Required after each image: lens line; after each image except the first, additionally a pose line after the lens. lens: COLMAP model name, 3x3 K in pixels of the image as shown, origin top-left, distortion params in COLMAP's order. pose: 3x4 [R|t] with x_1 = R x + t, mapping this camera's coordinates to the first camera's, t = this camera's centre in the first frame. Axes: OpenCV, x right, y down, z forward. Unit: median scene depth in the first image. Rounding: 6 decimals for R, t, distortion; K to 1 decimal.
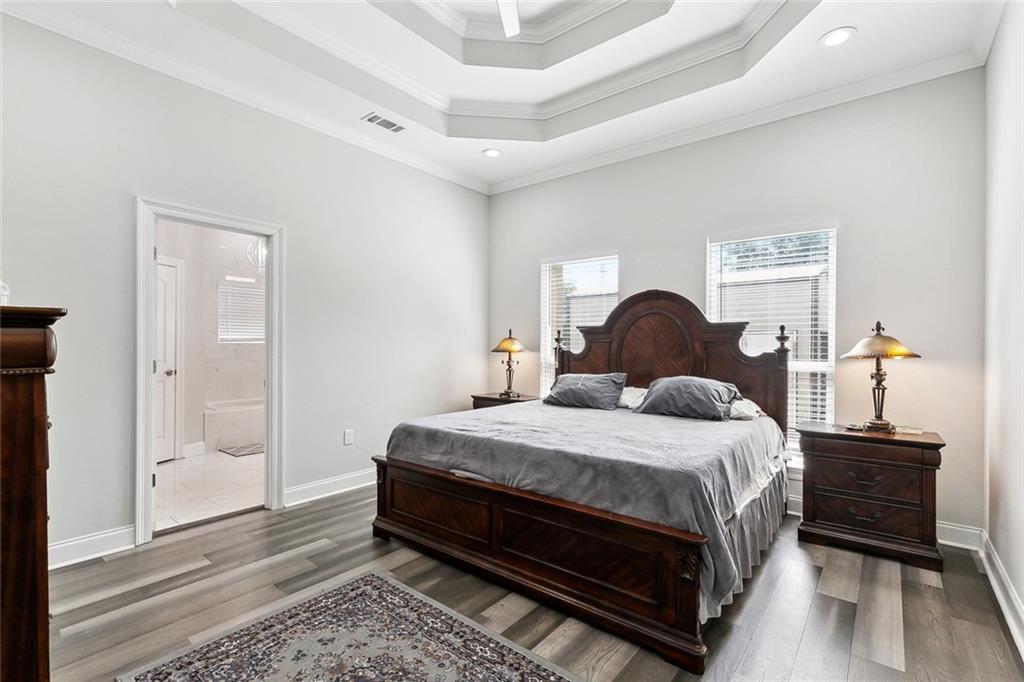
lens RADIAL K [[473.3, 0, 508.9], [0, 473.3, 339.3], [0, 0, 1]] dist [0.014206, -0.001079]
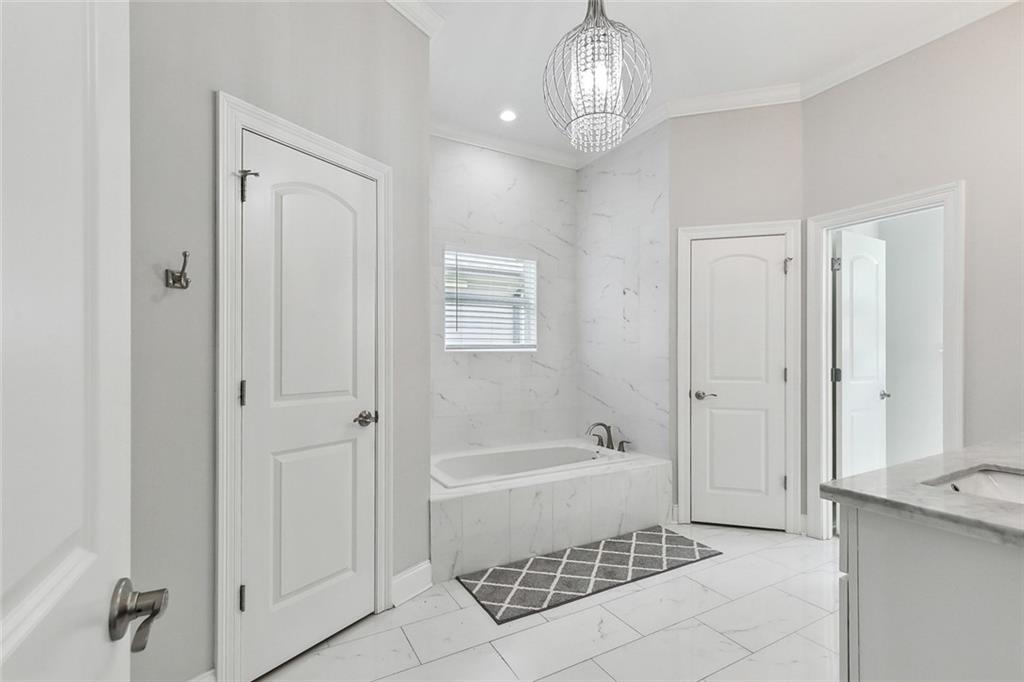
lens RADIAL K [[473.3, 0, 511.9], [0, 473.3, 349.5], [0, 0, 1]] dist [0.014206, -0.001079]
pose [[0.936493, -0.008437, -0.350584, -0.421754], [0.006356, 0.999955, -0.007085, 0.010893], [0.350628, 0.004406, 0.936504, 0.623517]]
